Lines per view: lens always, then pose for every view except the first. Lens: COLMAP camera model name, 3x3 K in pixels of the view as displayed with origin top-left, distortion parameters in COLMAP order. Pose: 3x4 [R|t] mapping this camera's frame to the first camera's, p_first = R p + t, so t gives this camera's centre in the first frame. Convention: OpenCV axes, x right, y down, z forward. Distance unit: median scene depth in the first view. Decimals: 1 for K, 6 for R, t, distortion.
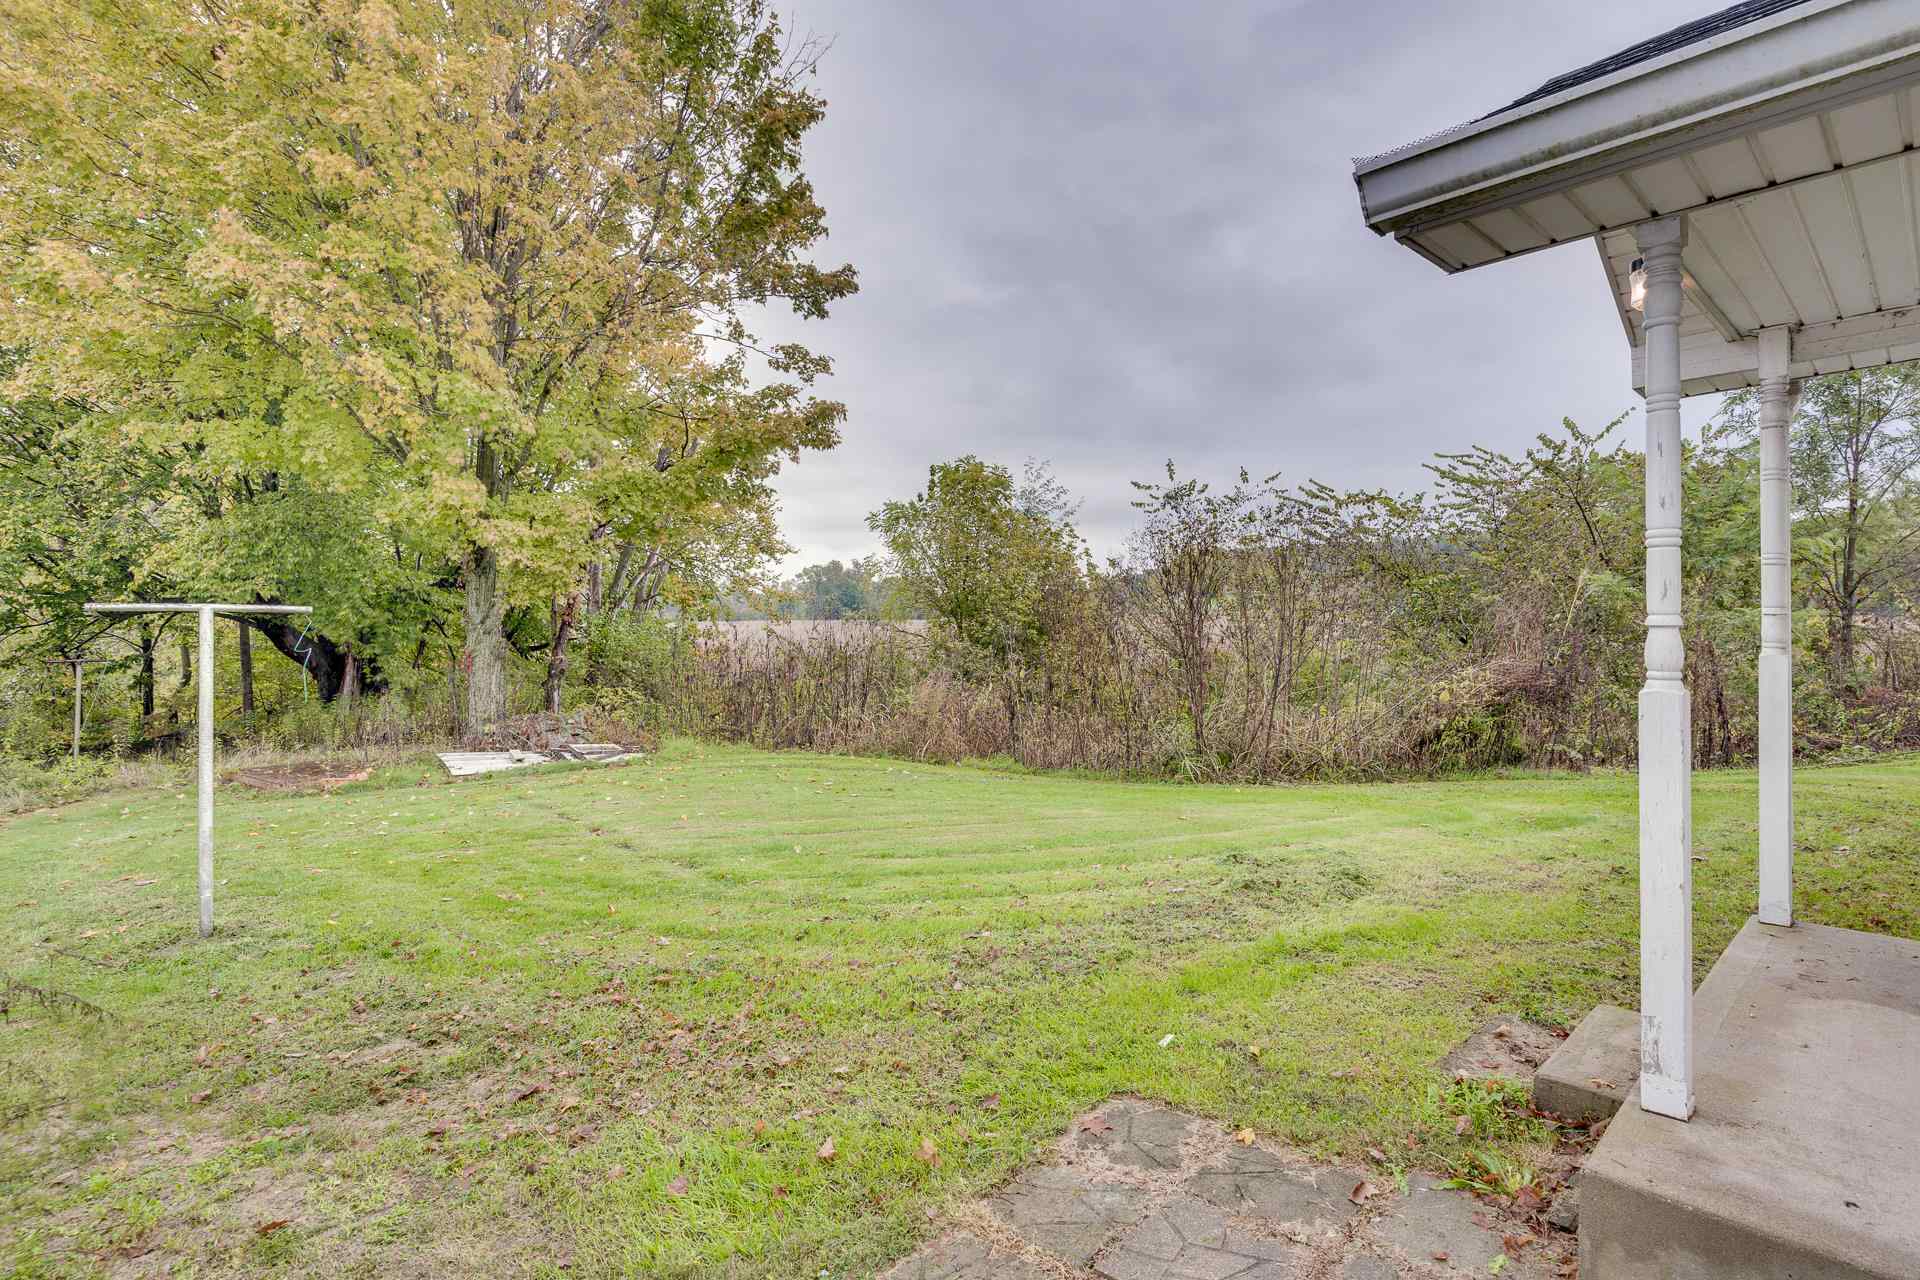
lens RADIAL K [[912.4, 0, 960.0], [0, 912.4, 640.0], [0, 0, 1]] dist [-0.000648, 0.000151]
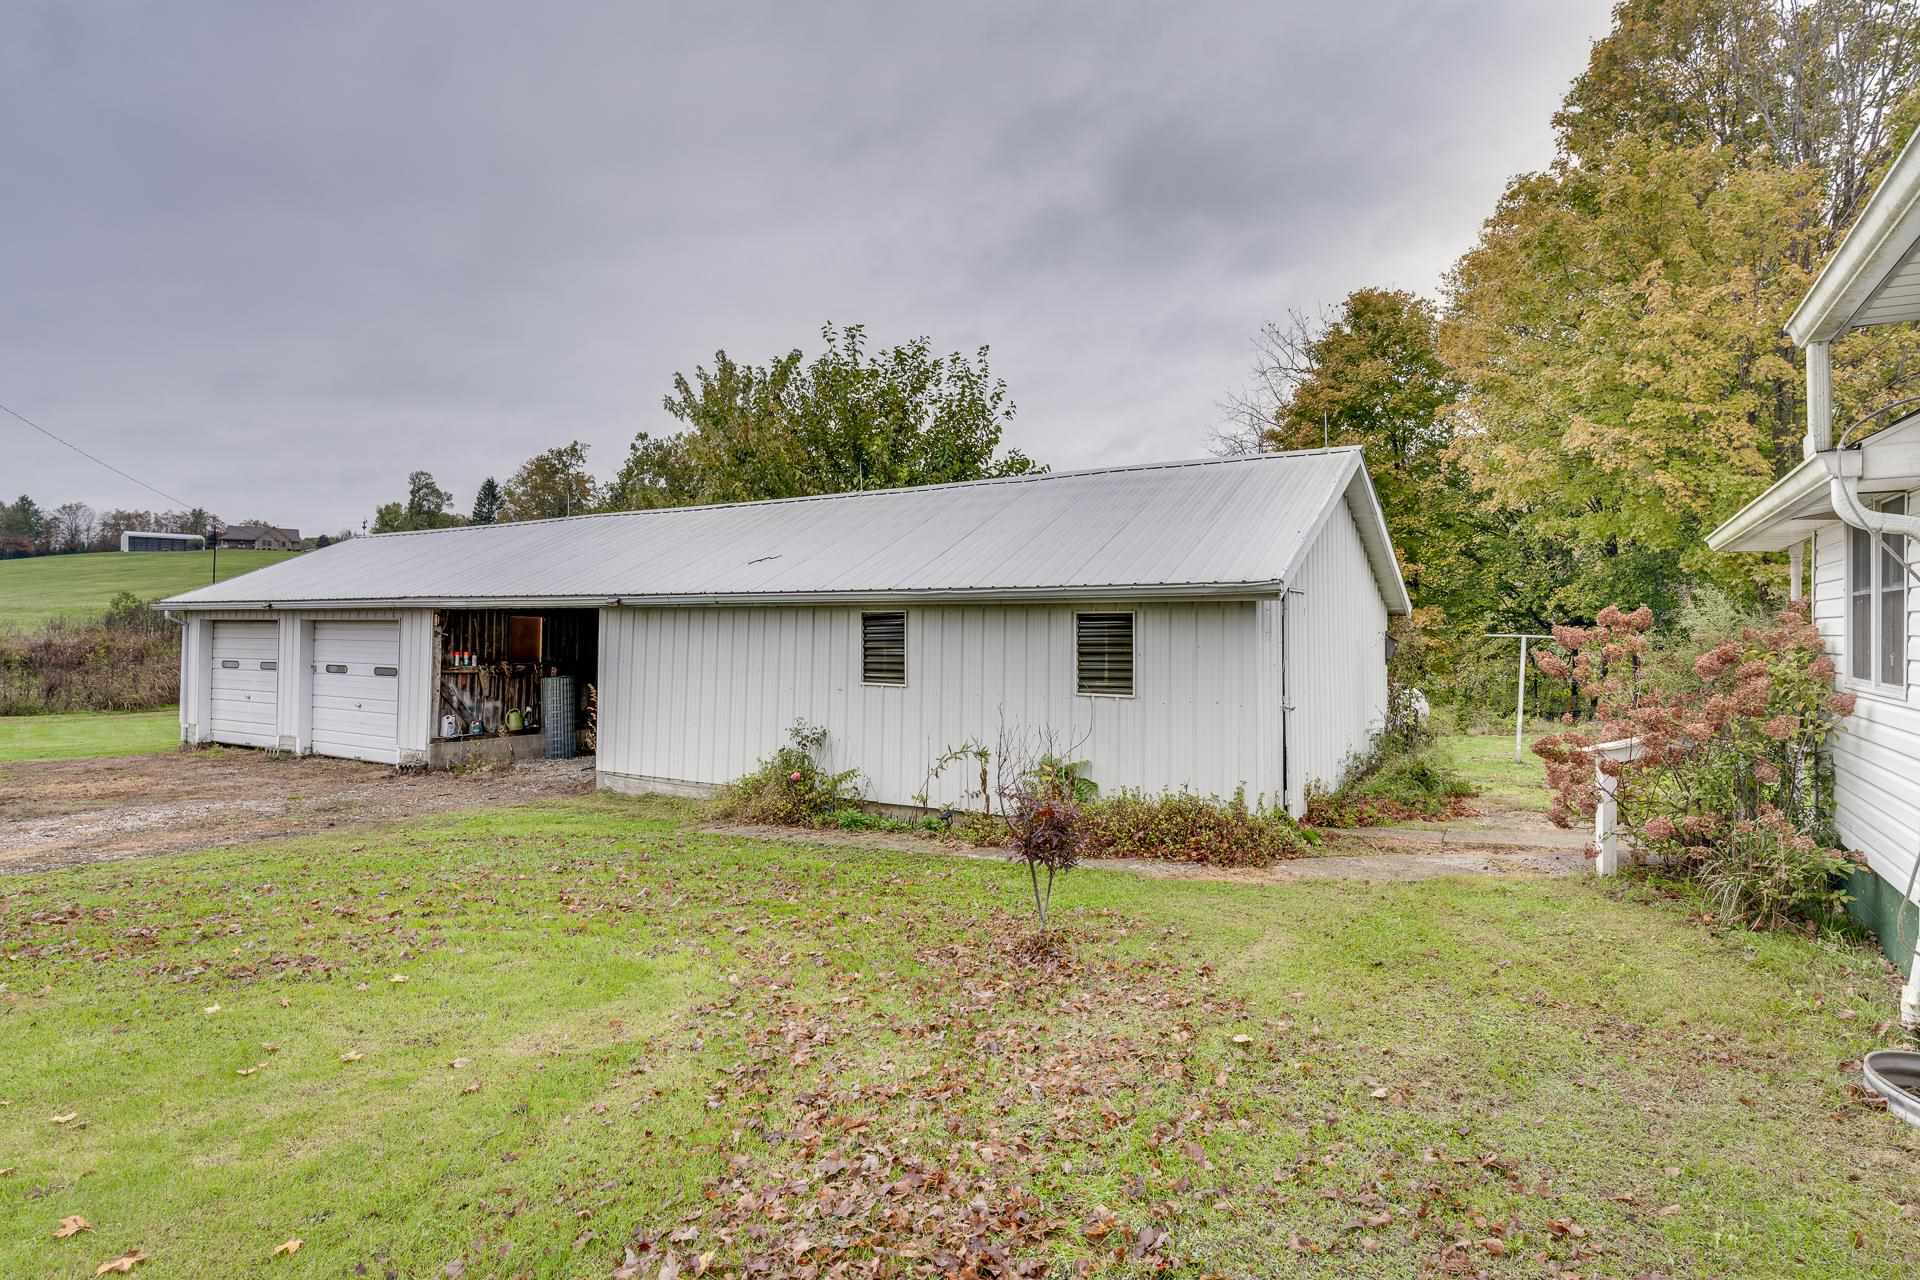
lens RADIAL K [[912.4, 0, 960.0], [0, 912.4, 640.0], [0, 0, 1]] dist [-0.000648, 0.000151]
pose [[0.224122, 0.005077, -0.974548, 0.653959], [-0.011532, 0.999930, 0.002557, -0.005424], [0.974493, 0.010665, 0.224164, -0.570541]]
